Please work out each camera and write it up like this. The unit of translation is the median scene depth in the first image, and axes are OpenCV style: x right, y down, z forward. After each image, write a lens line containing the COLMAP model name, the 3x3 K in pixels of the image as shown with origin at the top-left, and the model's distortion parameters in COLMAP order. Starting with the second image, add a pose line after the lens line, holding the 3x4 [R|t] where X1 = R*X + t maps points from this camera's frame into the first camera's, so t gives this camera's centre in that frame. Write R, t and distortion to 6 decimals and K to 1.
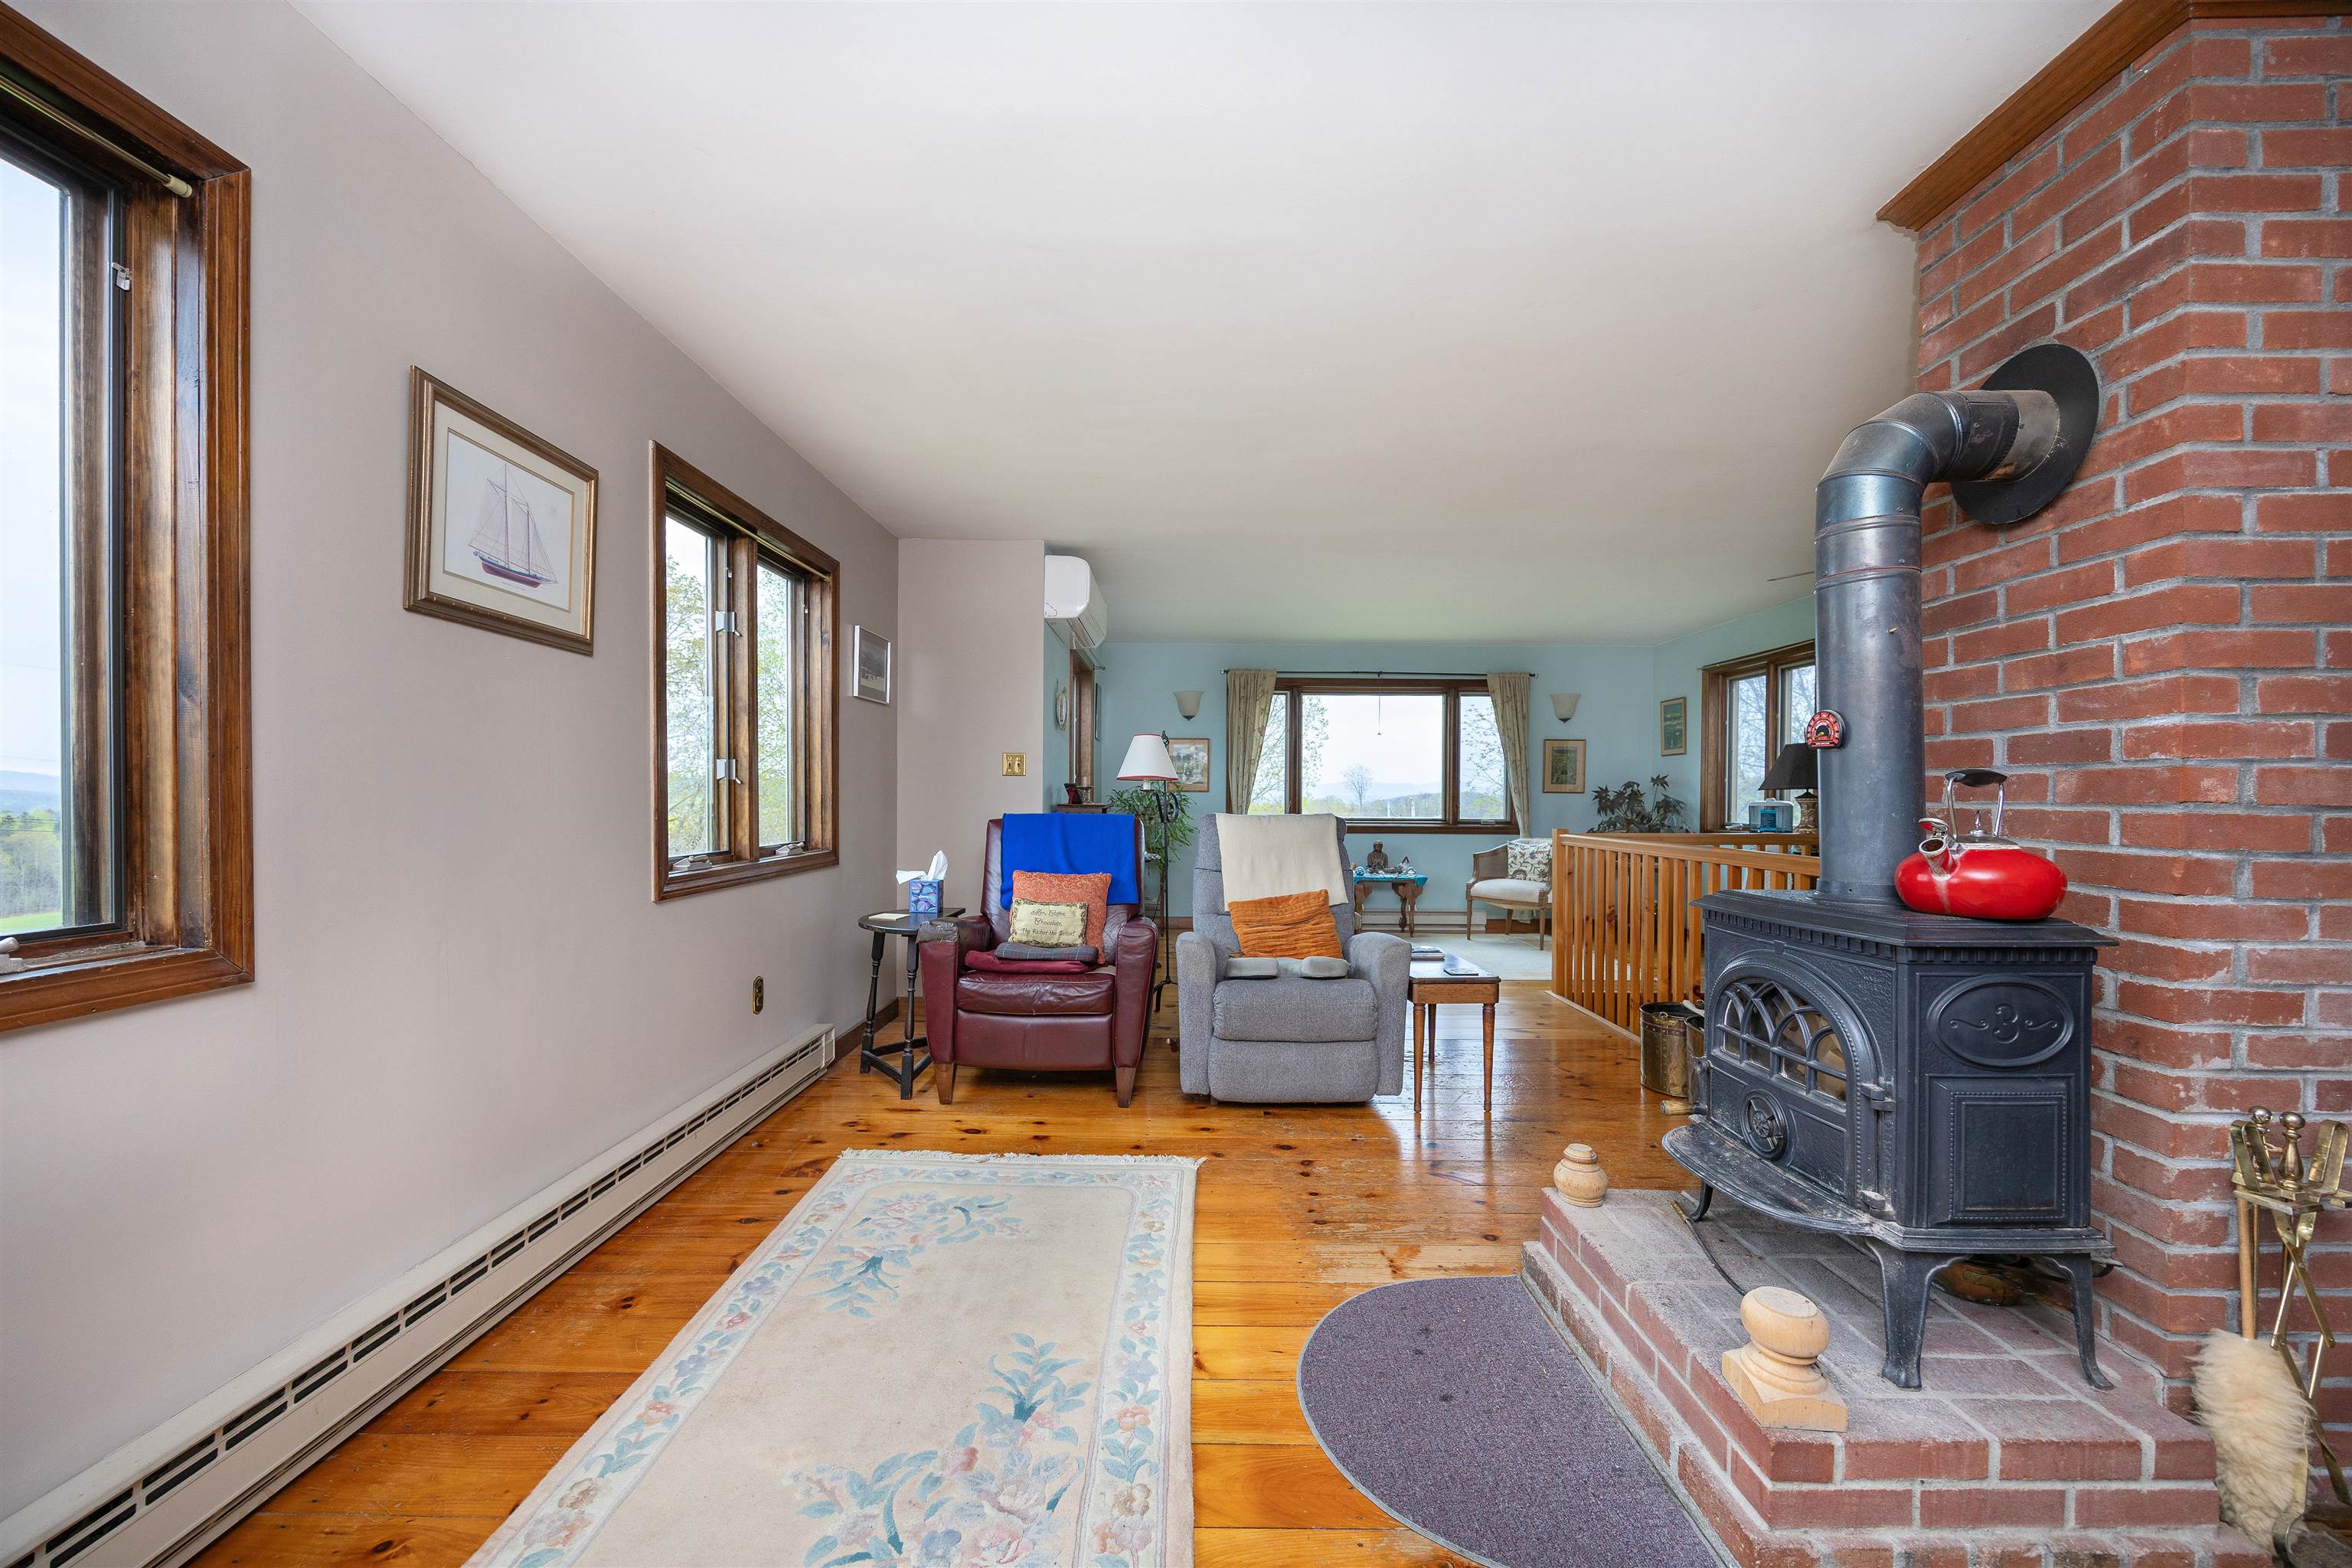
lens RADIAL K [[902.8, 0, 1175.5], [0, 902.8, 808.7], [0, 0, 1]] dist [-0.001880, 0.000343]
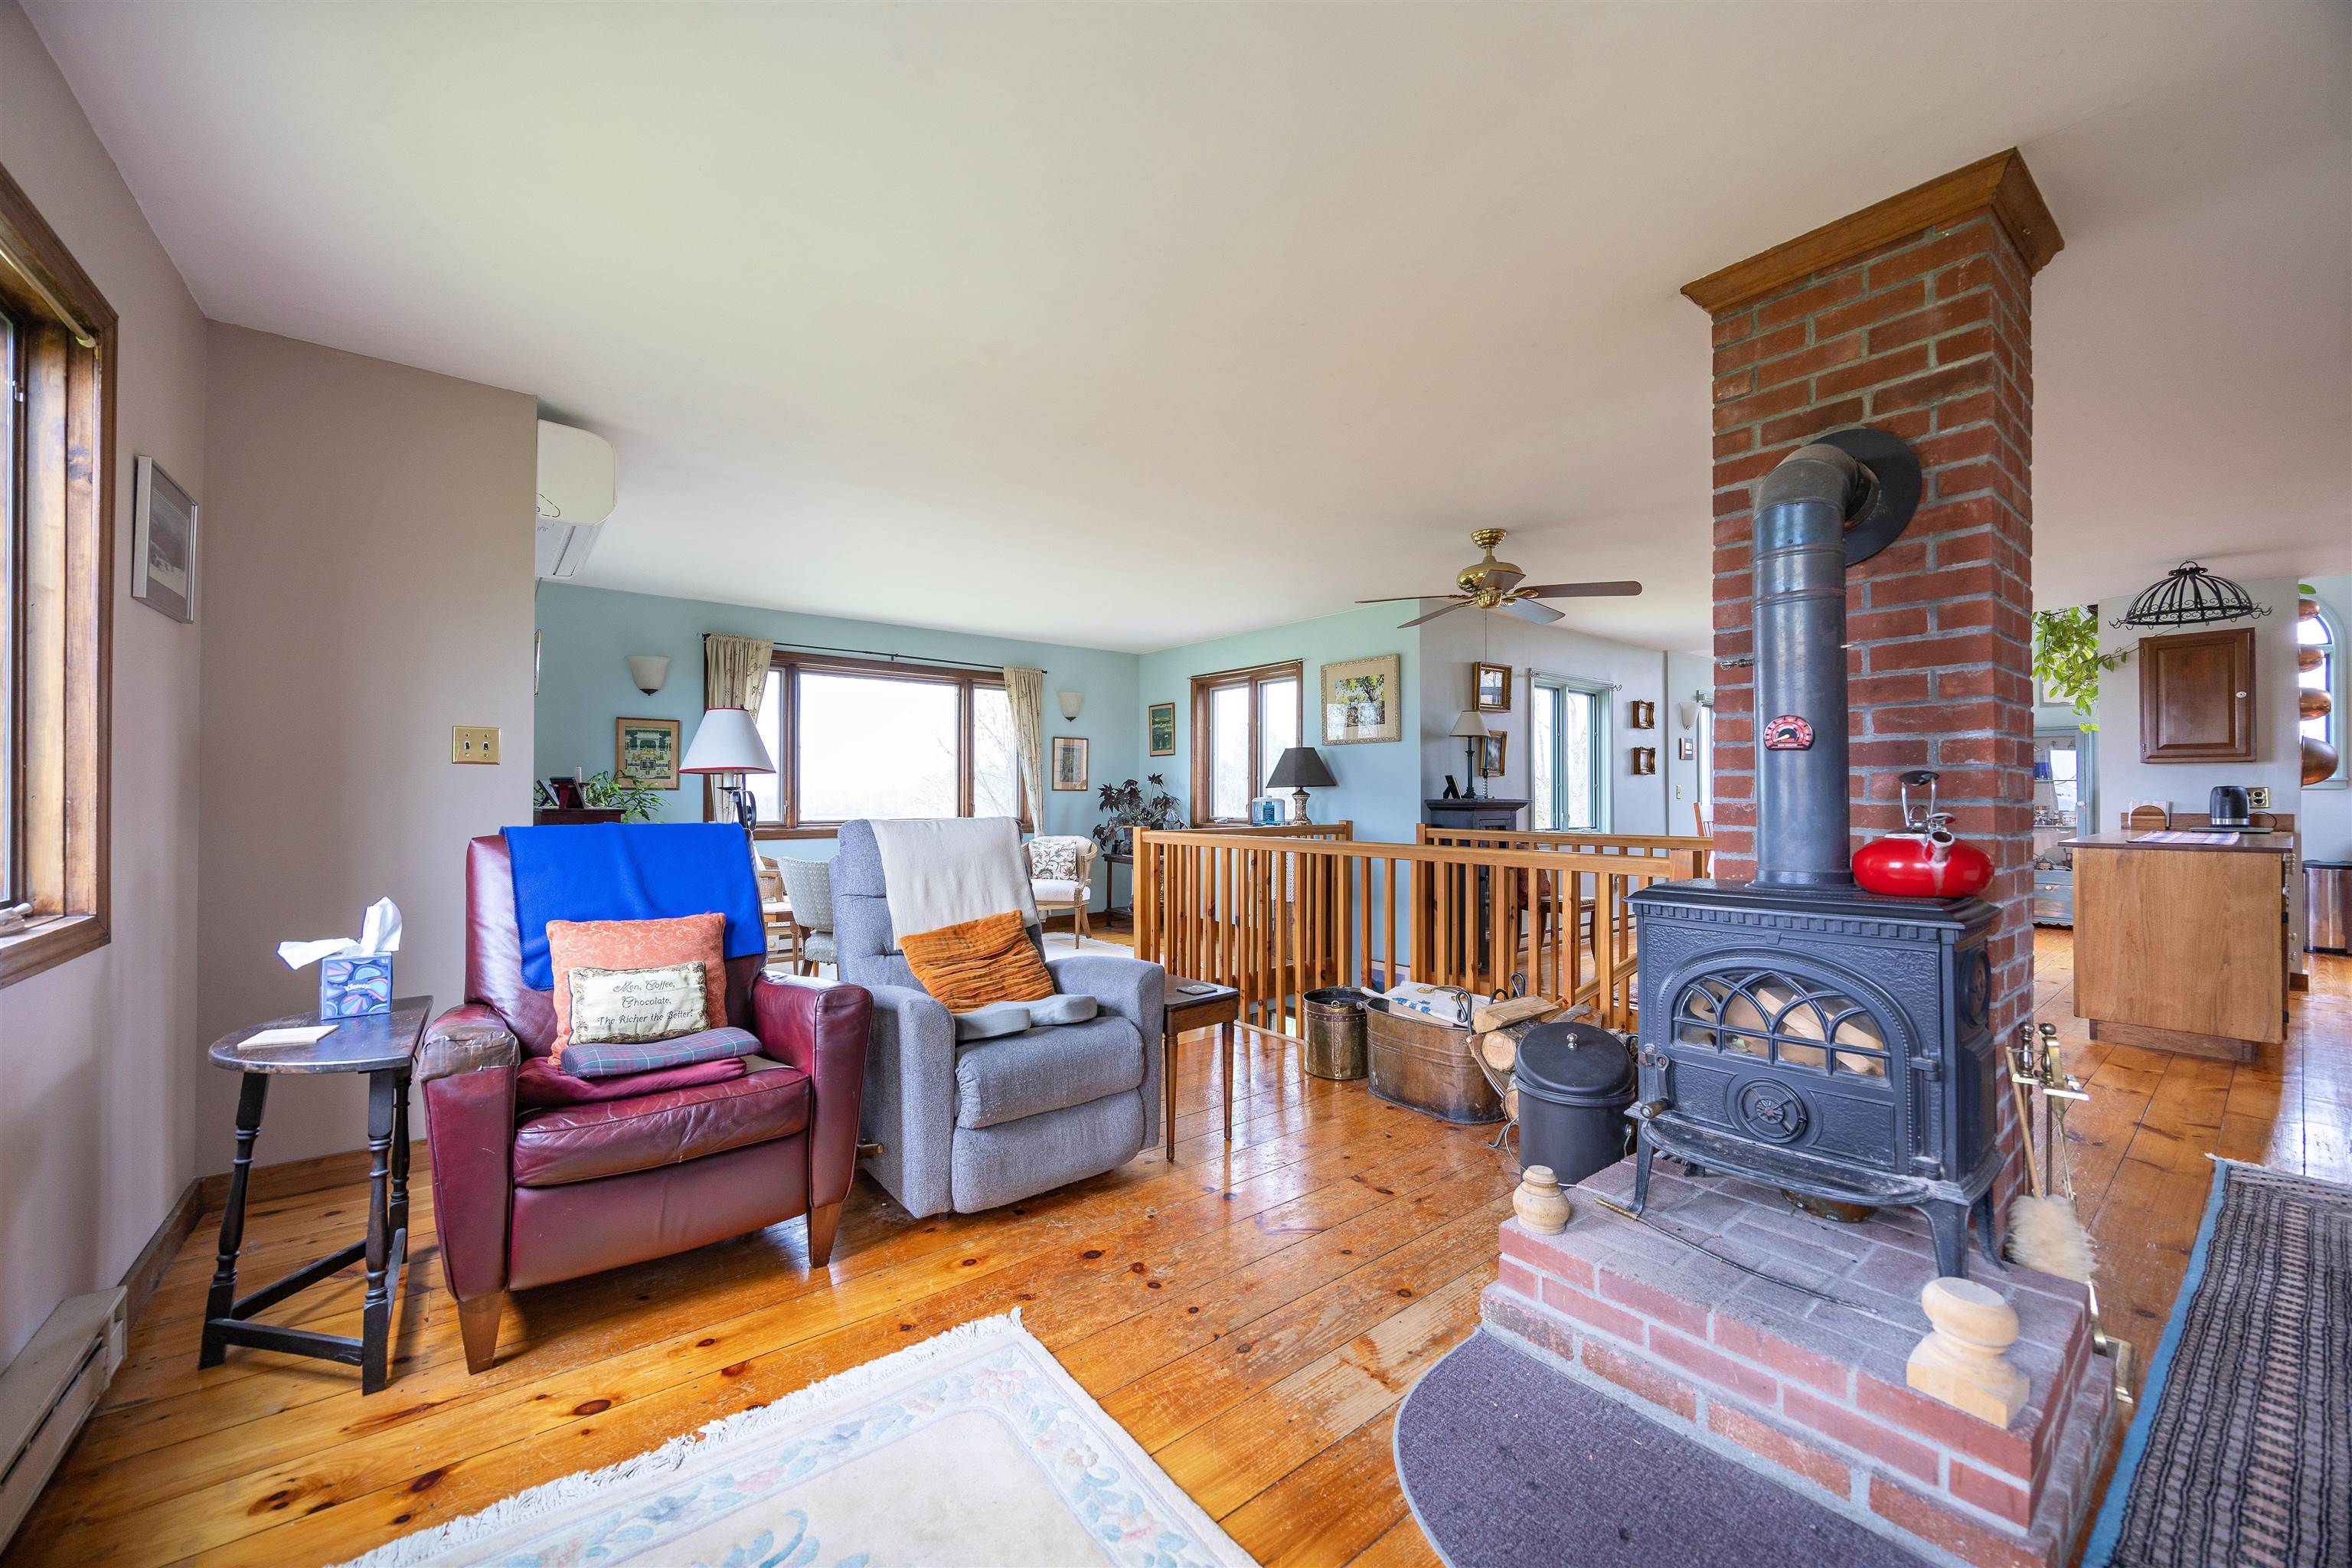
lens RADIAL K [[902.8, 0, 1171.5], [0, 902.8, 789.3], [0, 0, 1]] dist [-0.001880, 0.000343]
pose [[0.777187, -0.000932, 0.629269, -0.305282], [0.012899, 0.999812, -0.014449, -0.007145], [-0.629137, 0.019347, 0.777053, 0.354180]]
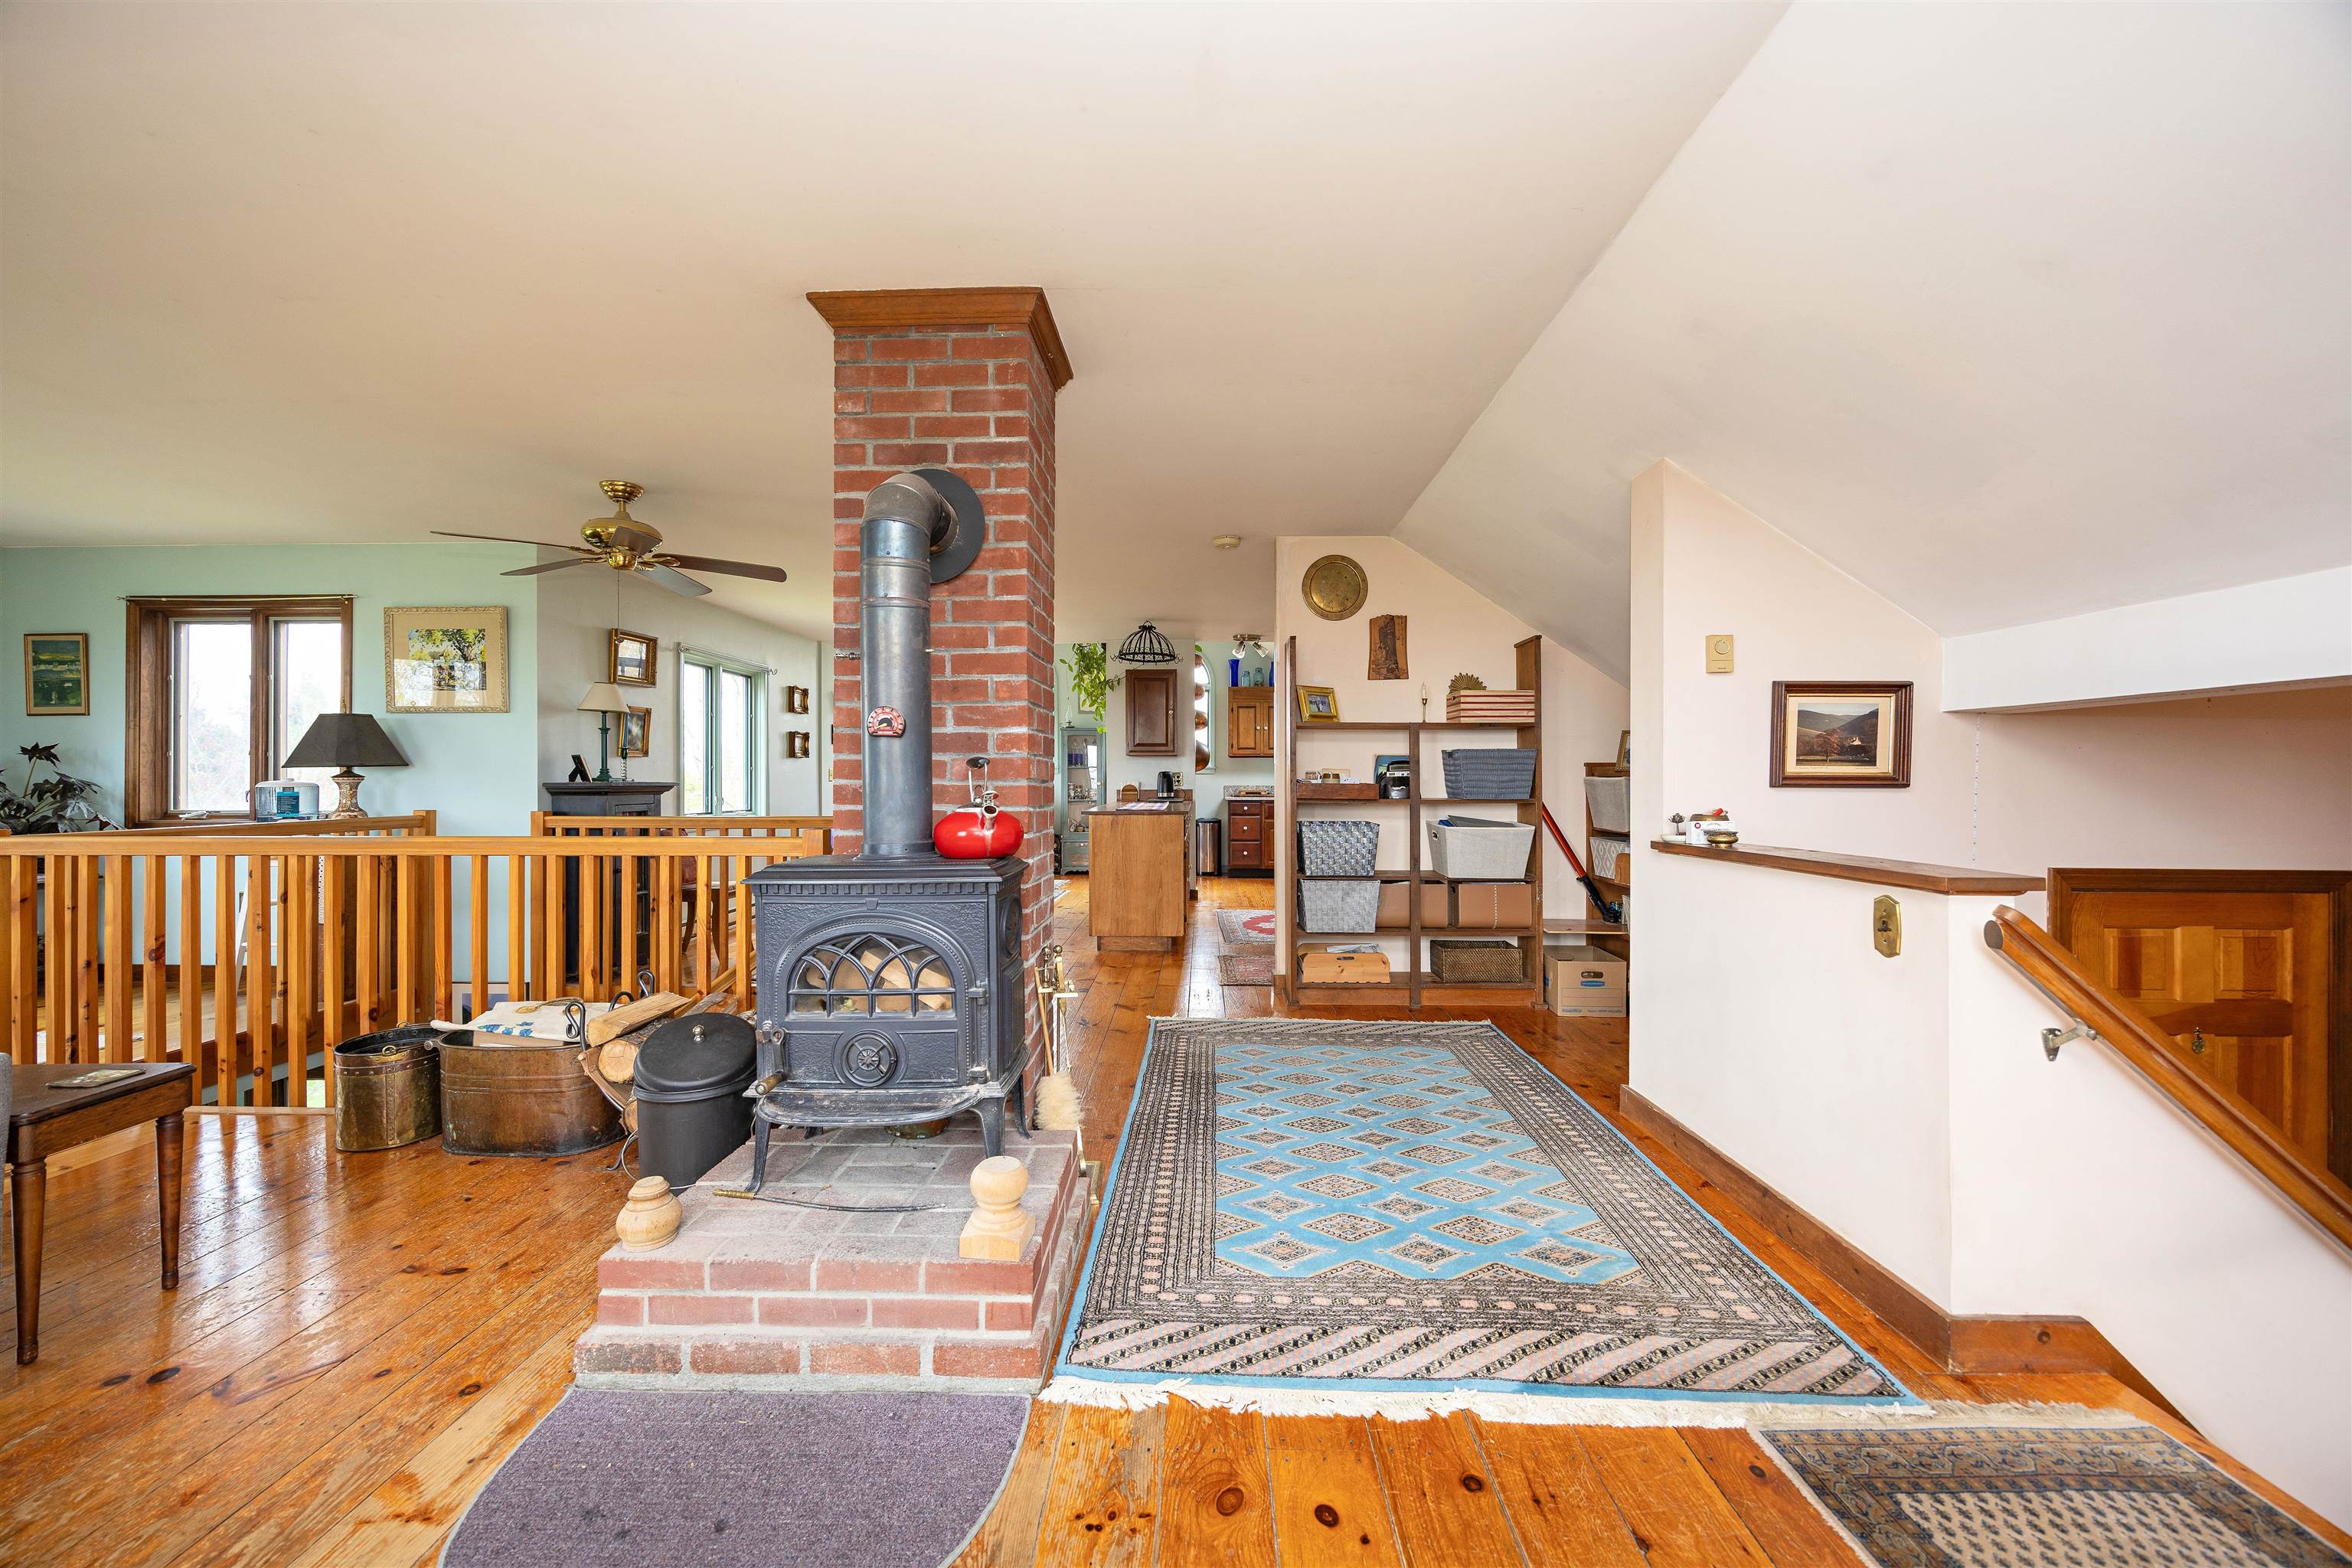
lens RADIAL K [[902.8, 0, 1181.4], [0, 902.8, 775.0], [0, 0, 1]] dist [-0.001880, 0.000343]
pose [[0.015111, -0.002081, 0.999884, -0.285316], [0.014914, 0.999887, 0.001856, -0.005944], [-0.999775, 0.014884, 0.015140, 0.328847]]
